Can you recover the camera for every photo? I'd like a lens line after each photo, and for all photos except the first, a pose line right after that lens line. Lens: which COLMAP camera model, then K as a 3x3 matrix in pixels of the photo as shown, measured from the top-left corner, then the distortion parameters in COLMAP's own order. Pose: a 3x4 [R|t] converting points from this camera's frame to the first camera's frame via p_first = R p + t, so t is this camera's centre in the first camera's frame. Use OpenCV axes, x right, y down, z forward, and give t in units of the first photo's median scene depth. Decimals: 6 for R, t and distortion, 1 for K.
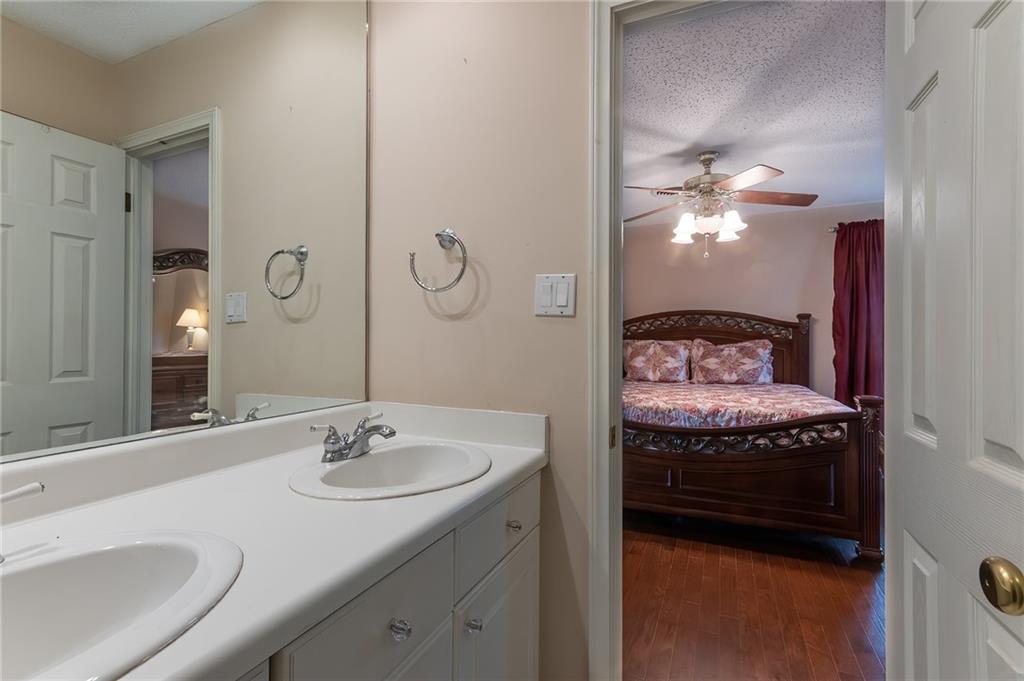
lens RADIAL K [[478.9, 0, 517.4], [0, 478.9, 339.1], [0, 0, 1]] dist [0.015909, 0.001359]
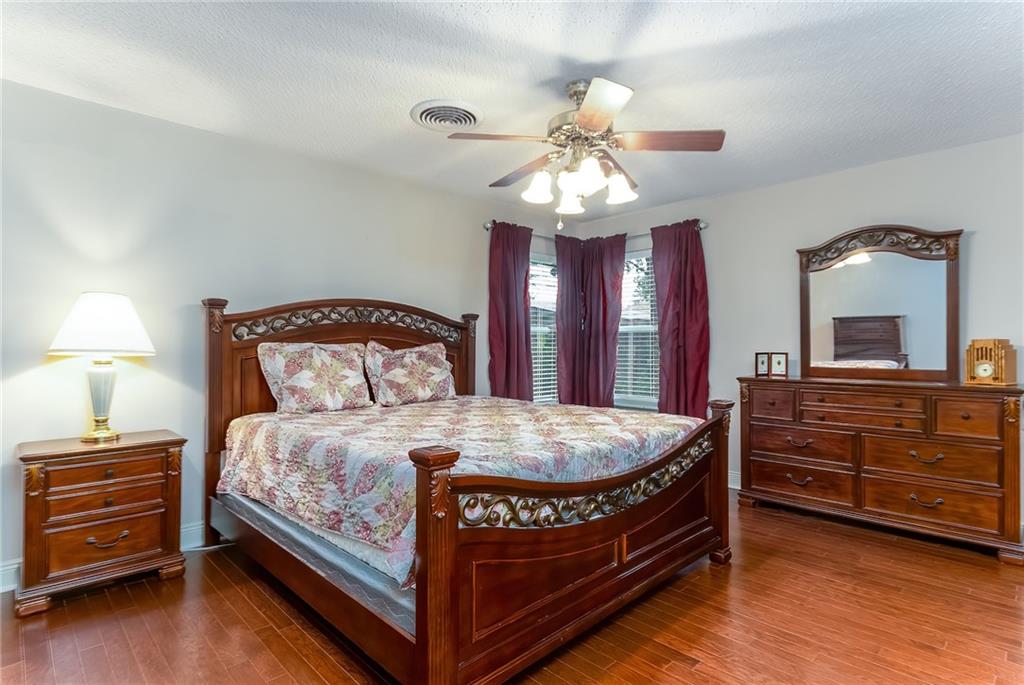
lens RADIAL K [[518.5, 0, 509.4], [0, 518.5, 343.9], [0, 0, 1]] dist [0.000726, 0.000002]
pose [[0.403271, 0.003990, 0.915072, -0.233409], [-0.003043, 0.999991, -0.003020, 0.004564], [-0.915075, -0.001566, 0.403280, 0.523171]]
